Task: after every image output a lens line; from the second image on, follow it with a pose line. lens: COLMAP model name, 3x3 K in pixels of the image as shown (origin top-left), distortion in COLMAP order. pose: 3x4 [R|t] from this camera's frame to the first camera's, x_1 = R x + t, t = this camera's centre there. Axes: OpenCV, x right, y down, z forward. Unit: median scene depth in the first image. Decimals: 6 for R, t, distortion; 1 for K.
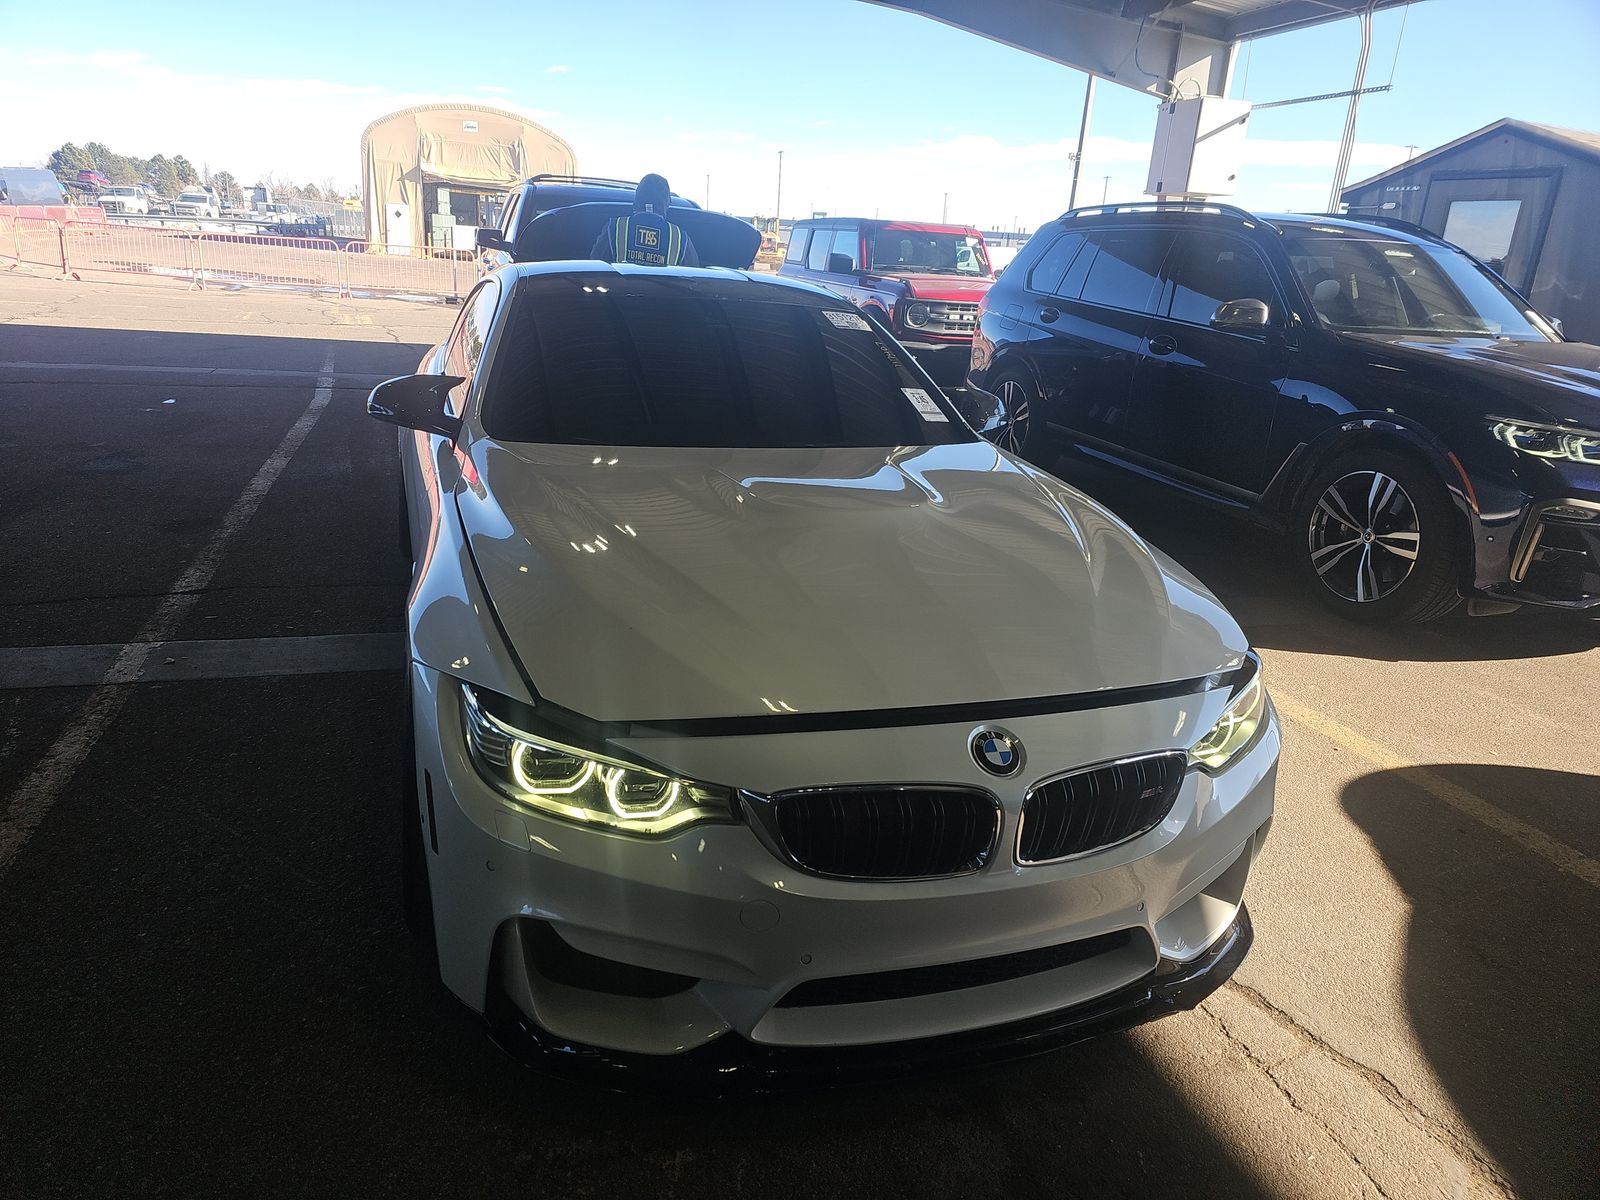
lens RADIAL K [[1069.3, 0, 781.0], [0, 1069.3, 575.8], [0, 0, 1]] dist [0.075903, -0.066376]
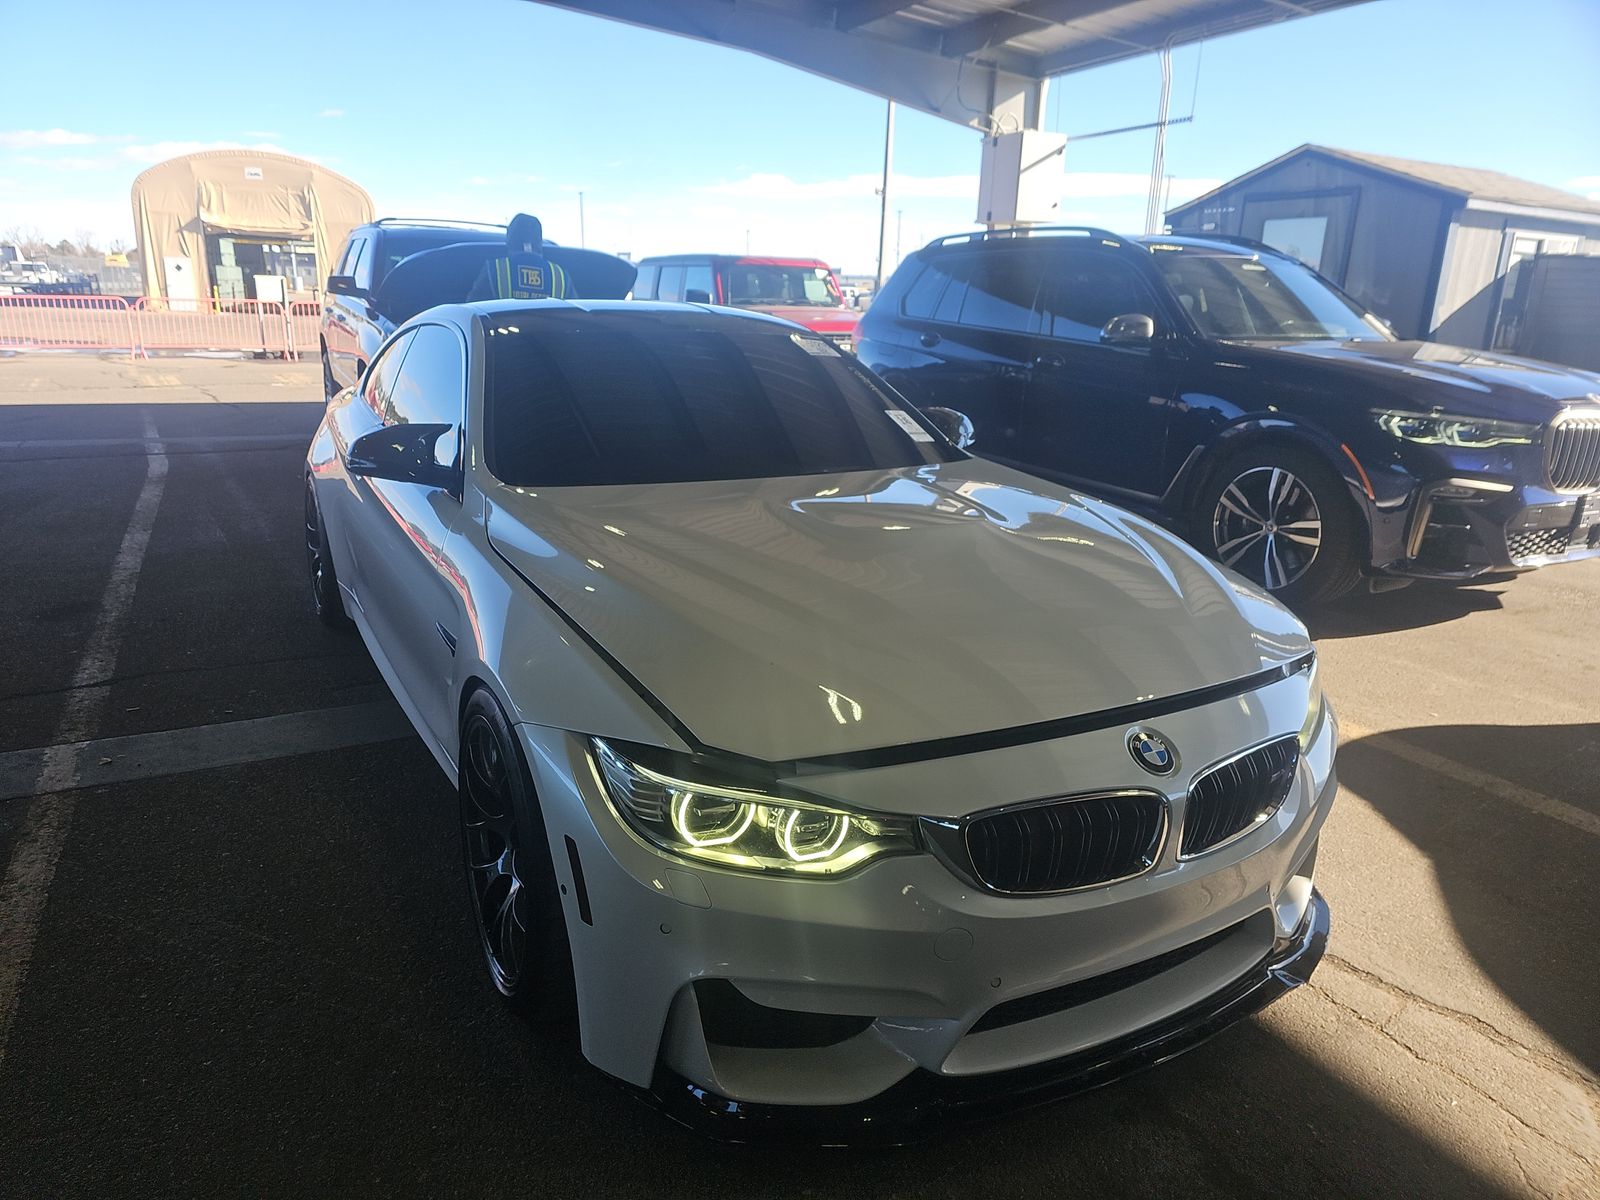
lens RADIAL K [[1071.3, 0, 777.6], [0, 1071.3, 593.4], [0, 0, 1]] dist [0.069947, -0.065011]
pose [[0.984019, -0.082815, 0.157630, -0.114071], [0.085689, 0.996255, -0.011510, -0.001200], [-0.156087, 0.024833, 0.987431, 0.018785]]
